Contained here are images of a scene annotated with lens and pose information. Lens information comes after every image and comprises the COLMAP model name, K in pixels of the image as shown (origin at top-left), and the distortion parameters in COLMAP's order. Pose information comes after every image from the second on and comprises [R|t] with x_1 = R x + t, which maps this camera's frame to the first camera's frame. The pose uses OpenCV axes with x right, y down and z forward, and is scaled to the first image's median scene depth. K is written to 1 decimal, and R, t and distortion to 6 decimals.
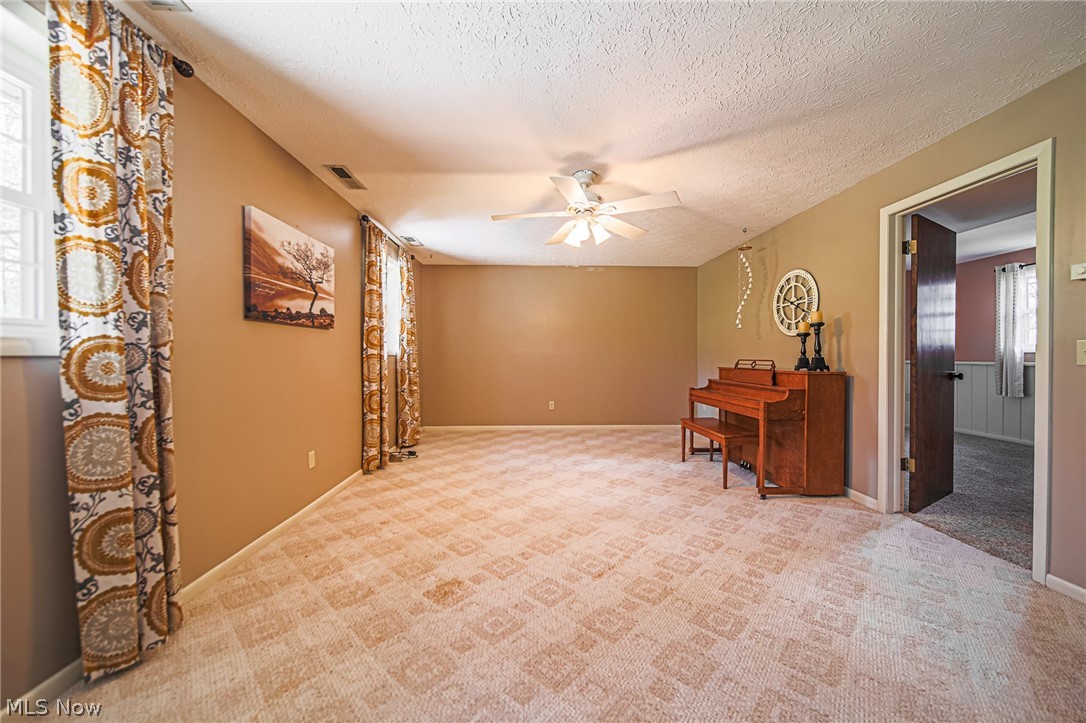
lens RADIAL K [[442.7, 0, 543.0], [0, 442.7, 361.5], [0, 0, 1]] dist [-0.000719, 0.000006]
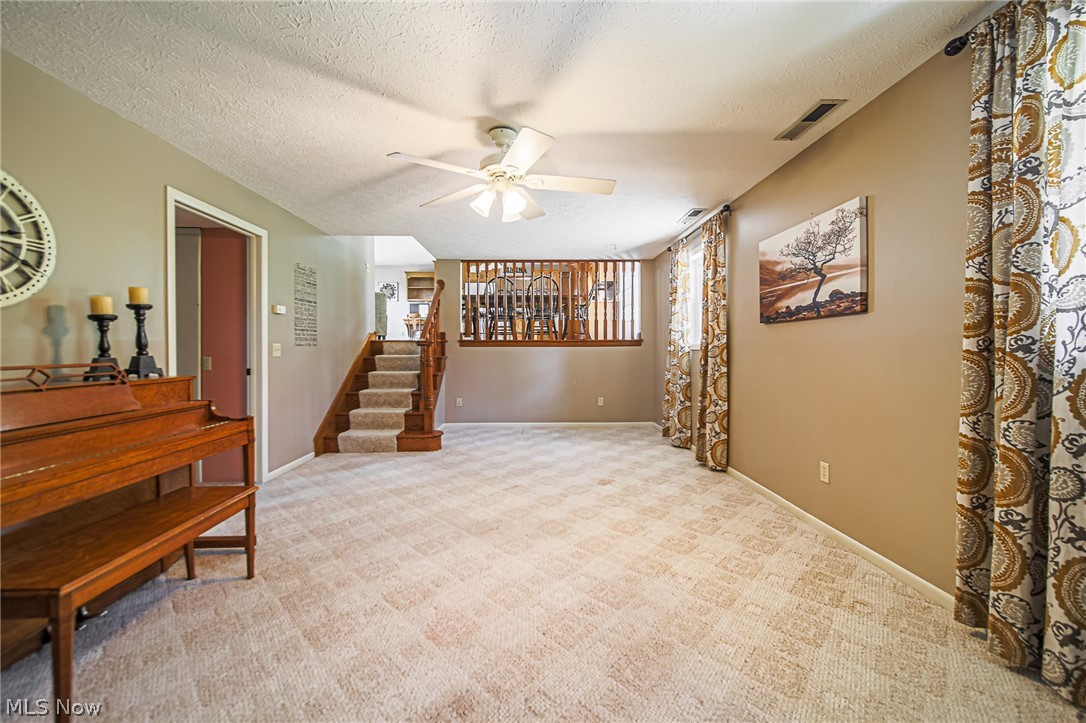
lens RADIAL K [[442.7, 0, 543.0], [0, 442.7, 361.5], [0, 0, 1]] dist [-0.000719, 0.000006]
pose [[-0.999976, 0.003676, -0.005792, 0.025870], [0.003436, 0.999152, 0.041030, -0.029545], [0.005938, 0.041009, -0.999141, 1.866501]]
